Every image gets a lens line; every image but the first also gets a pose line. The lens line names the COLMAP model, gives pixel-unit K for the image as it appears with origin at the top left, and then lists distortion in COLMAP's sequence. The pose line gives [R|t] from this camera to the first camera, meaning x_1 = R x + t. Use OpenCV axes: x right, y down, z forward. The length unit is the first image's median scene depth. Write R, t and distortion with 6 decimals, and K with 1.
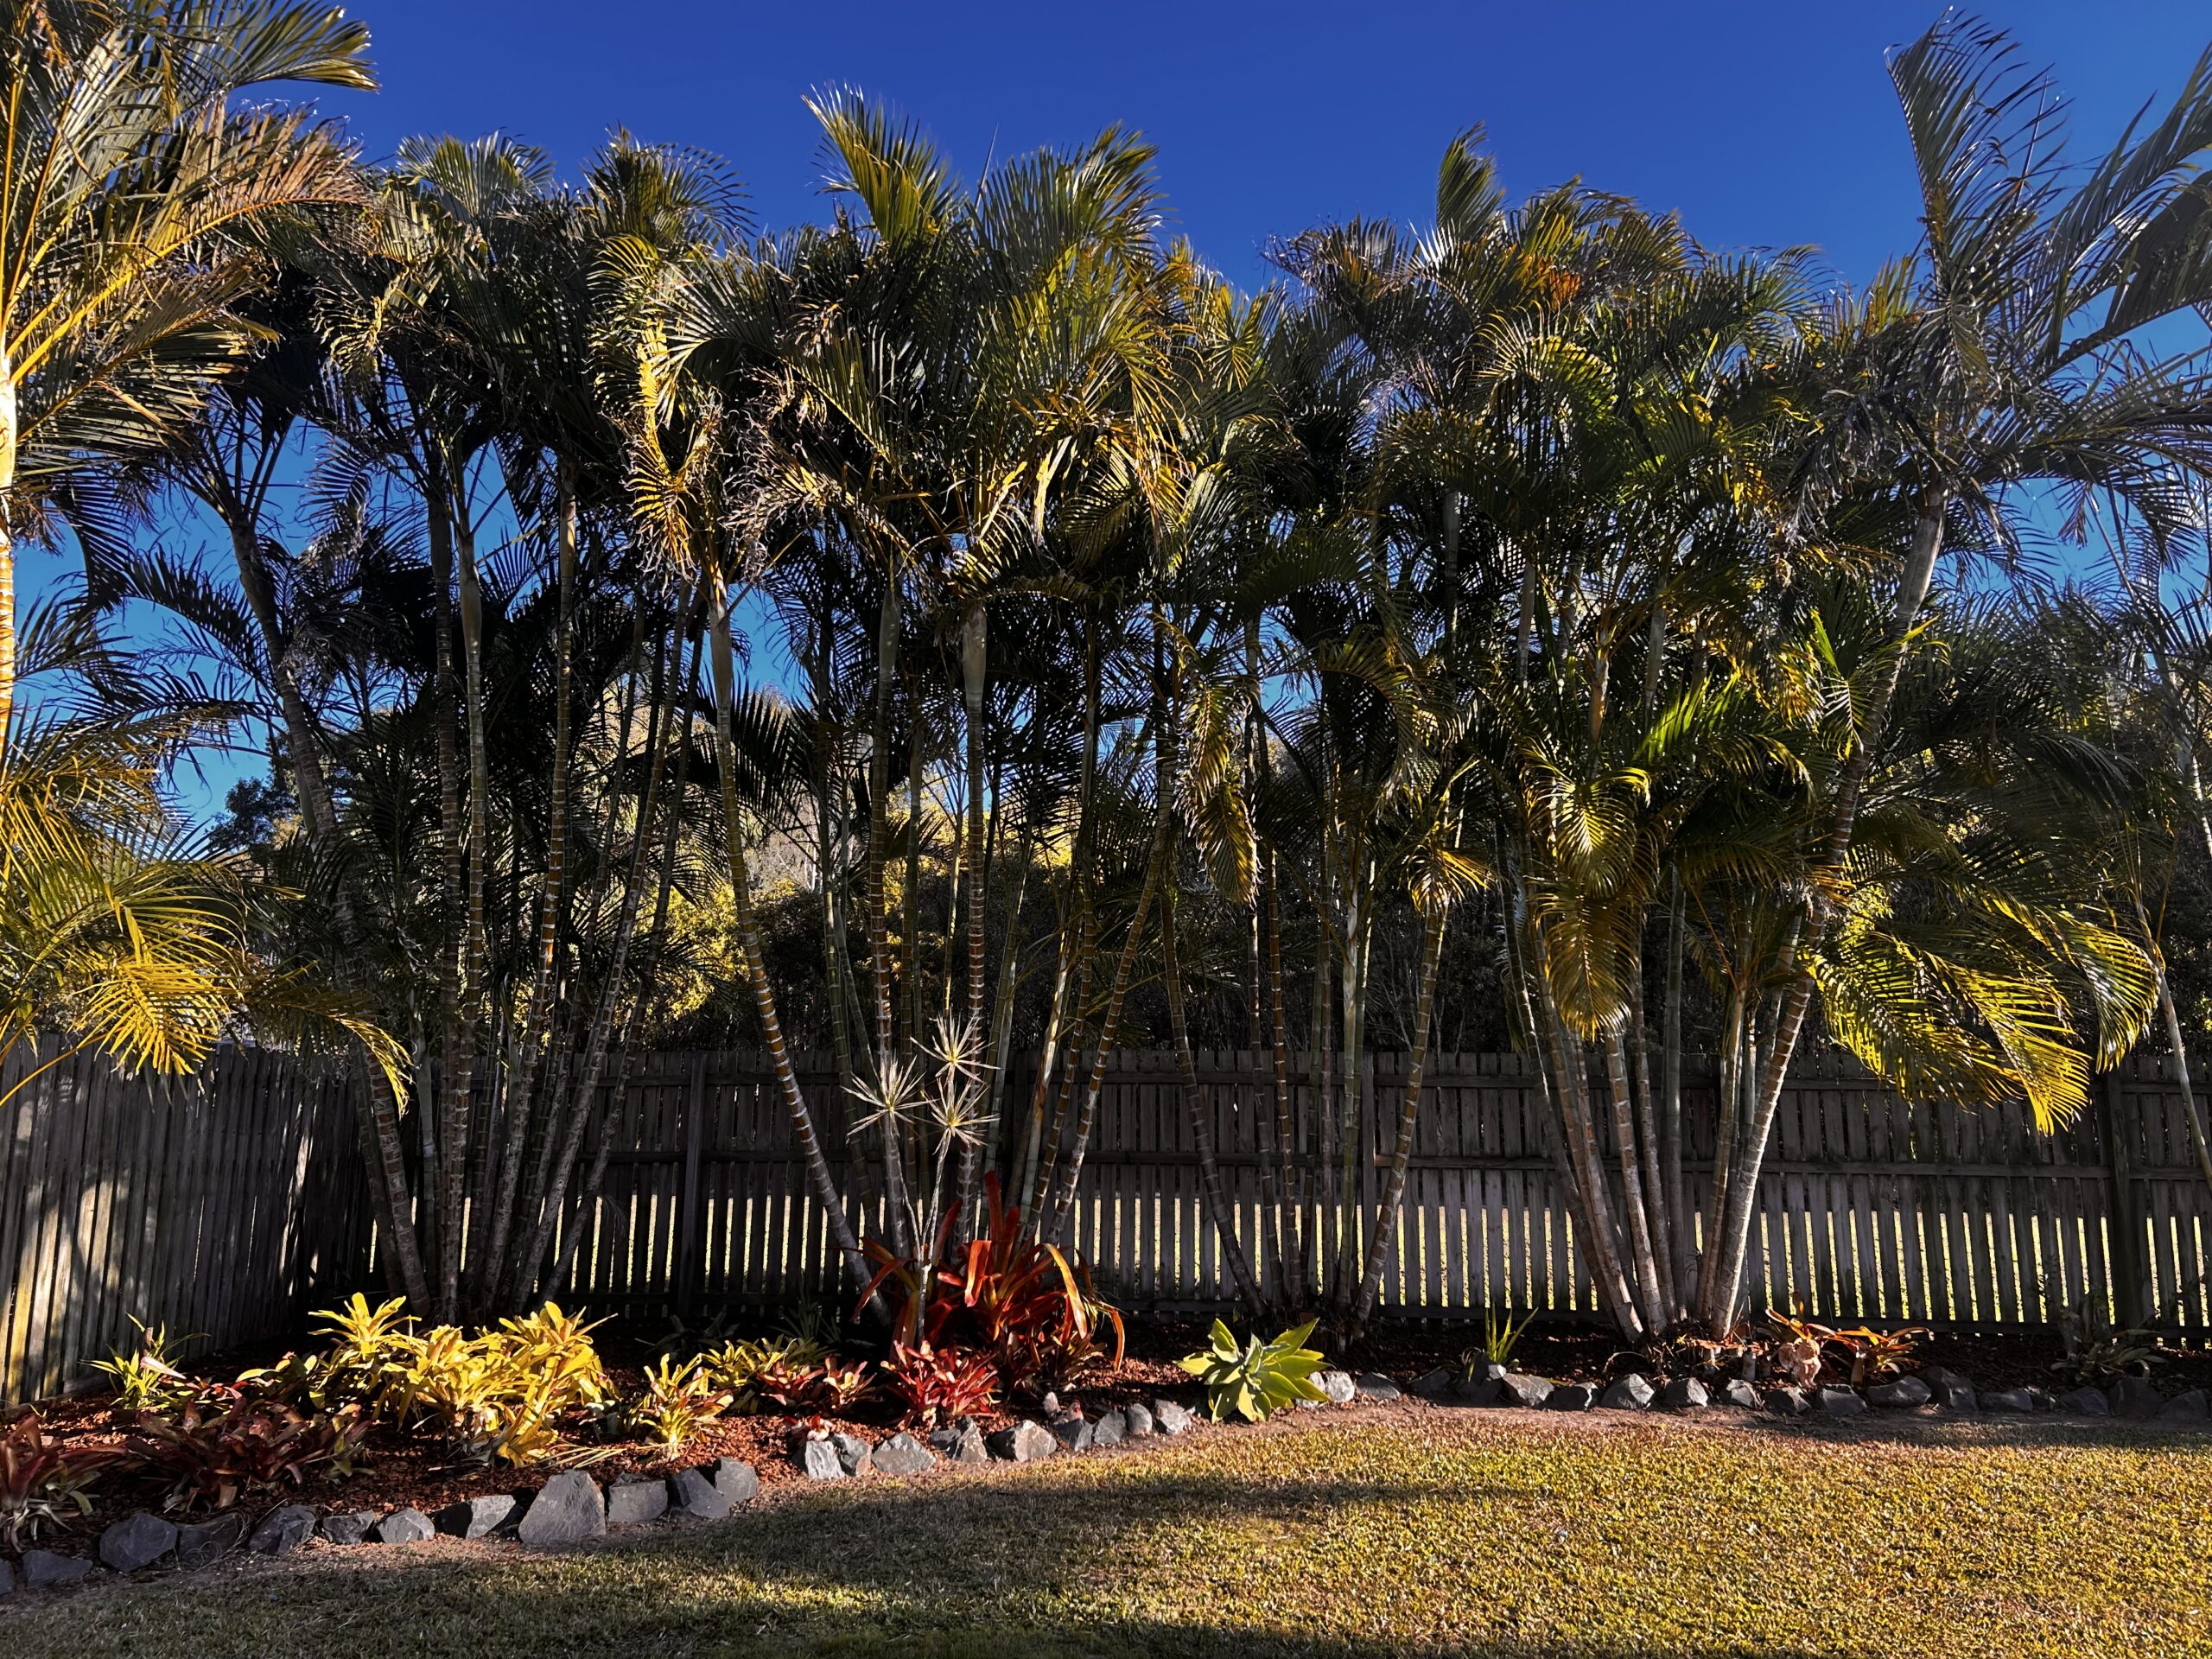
lens RADIAL K [[1663.8, 0, 1100.6], [0, 1663.8, 821.2], [0, 0, 1]] dist [0.038901, 0.001910]
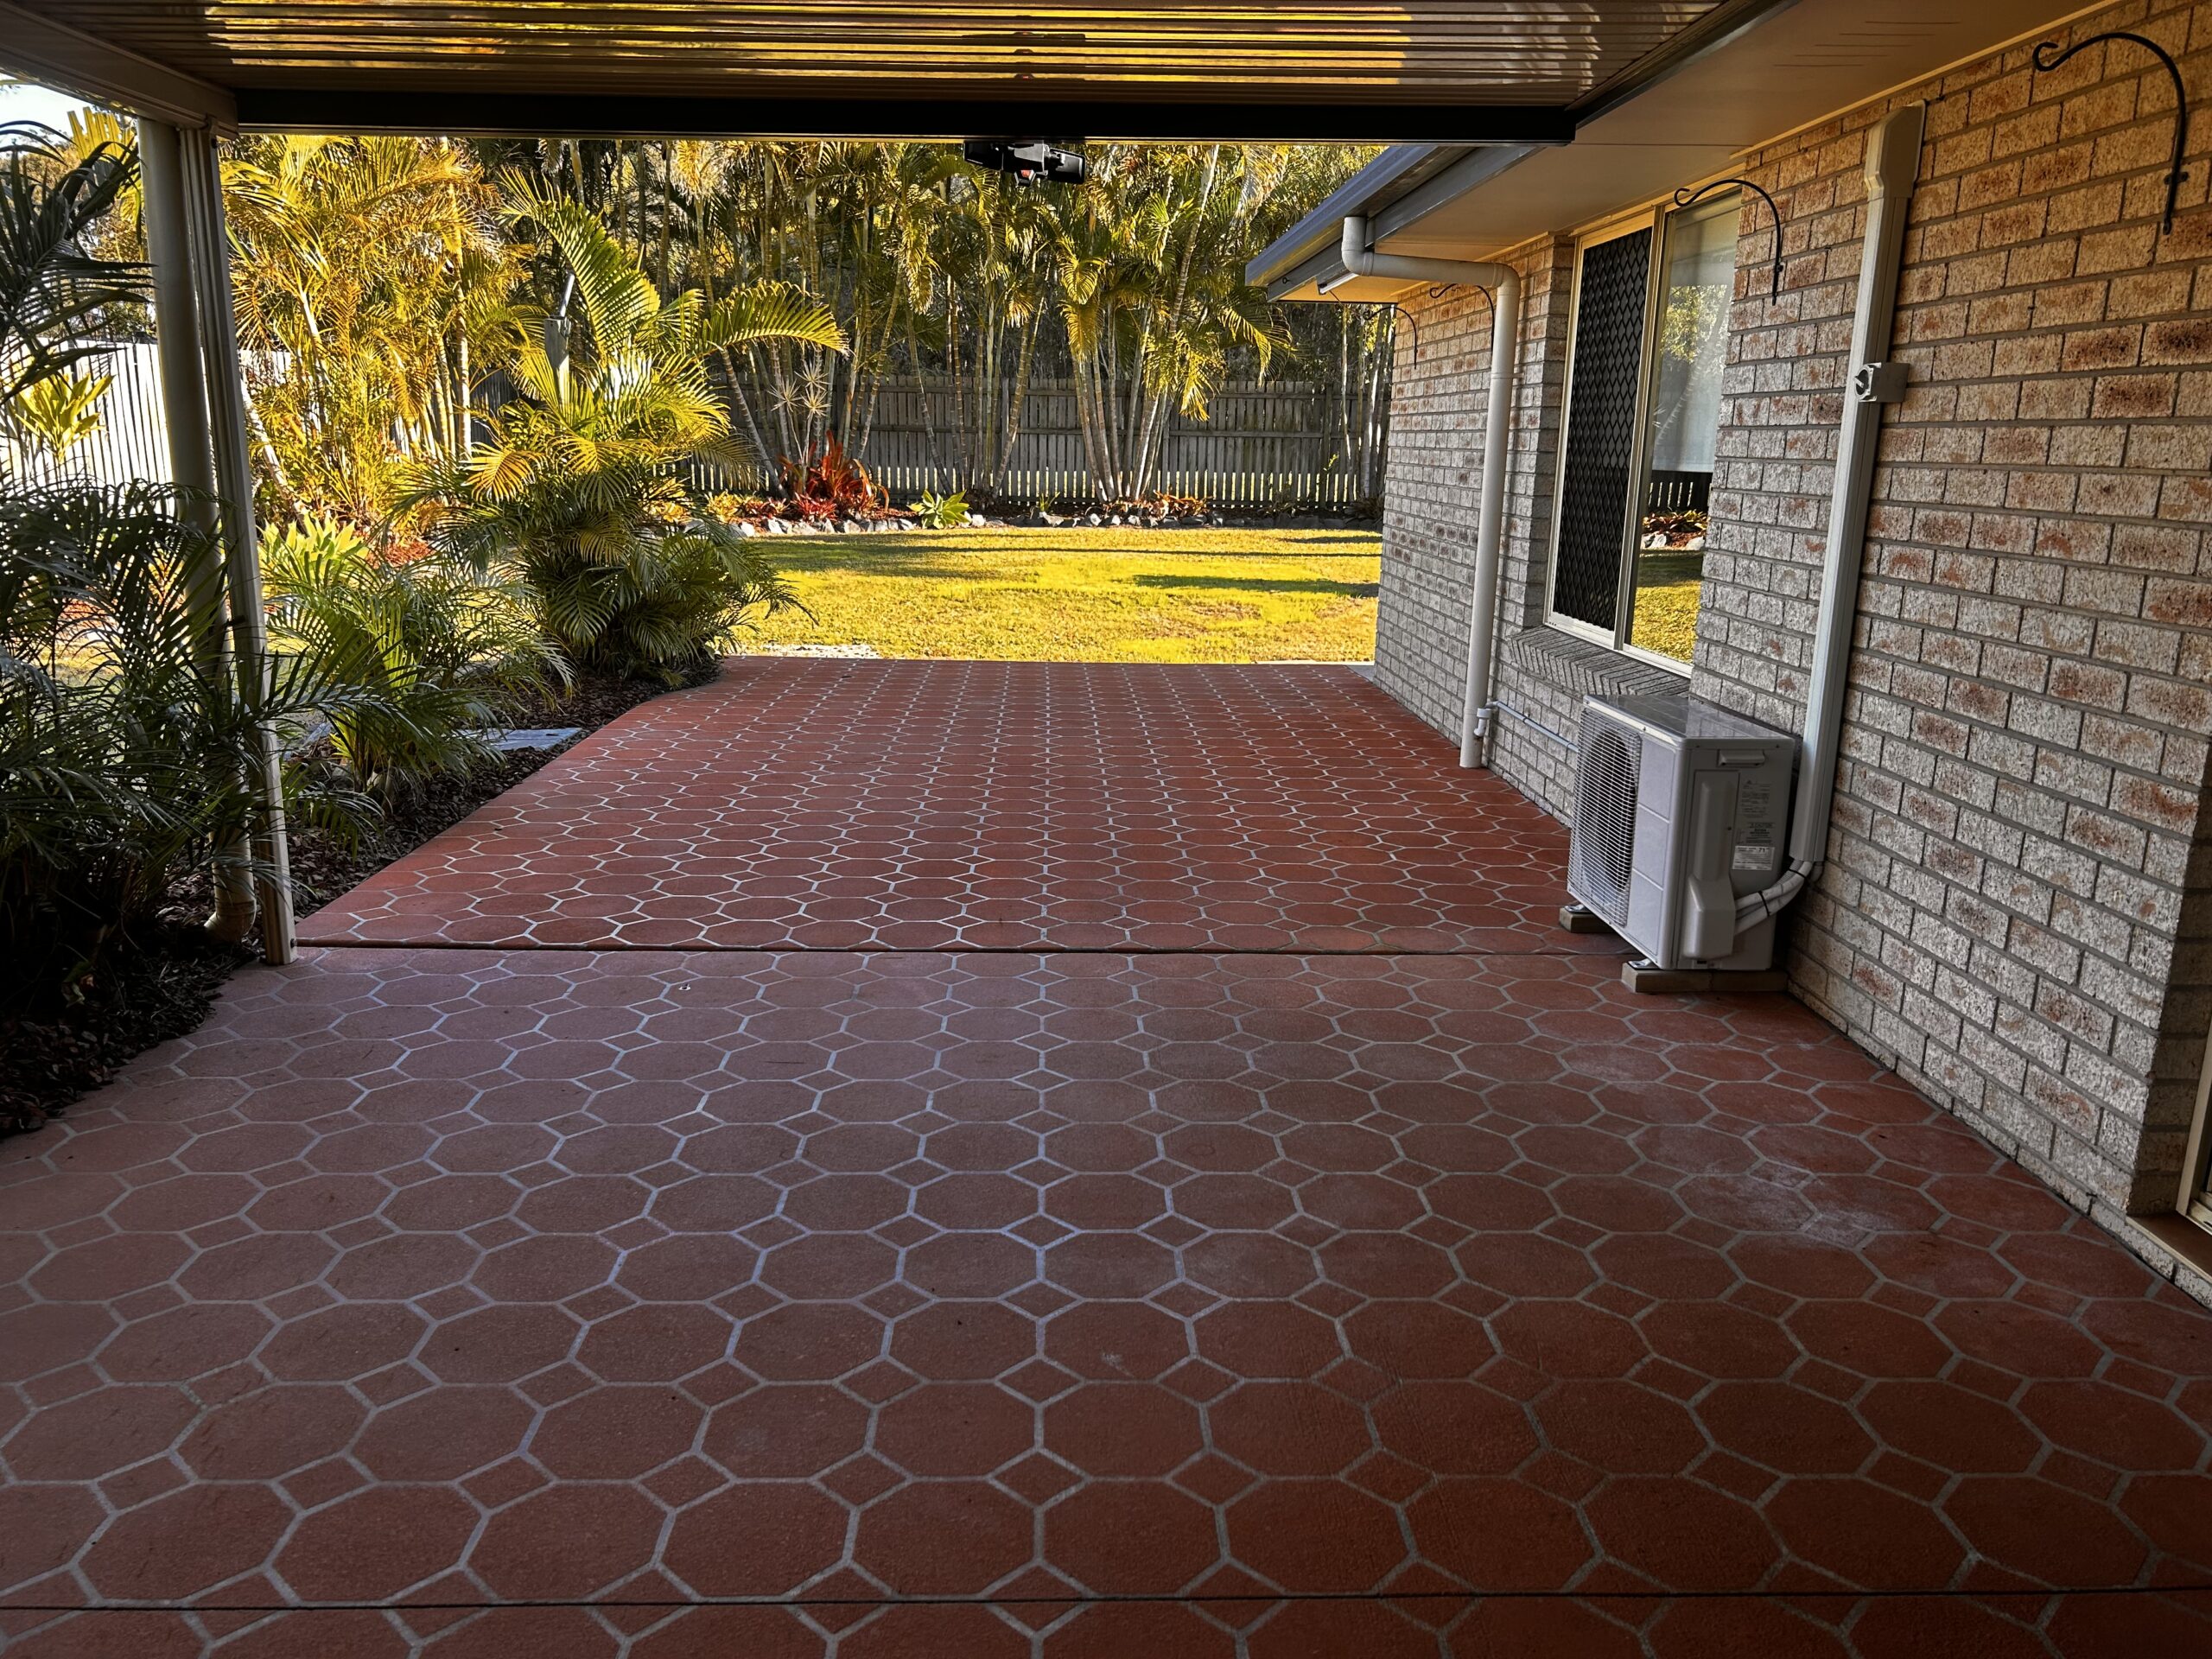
lens RADIAL K [[1663.8, 0, 1099.3], [0, 1663.8, 822.8], [0, 0, 1]] dist [0.038901, 0.001910]
pose [[0.993544, -0.012129, 0.112797, 0.040824], [-0.033873, 0.917196, 0.396995, -0.232779], [-0.108272, -0.398253, 0.910863, -1.440653]]
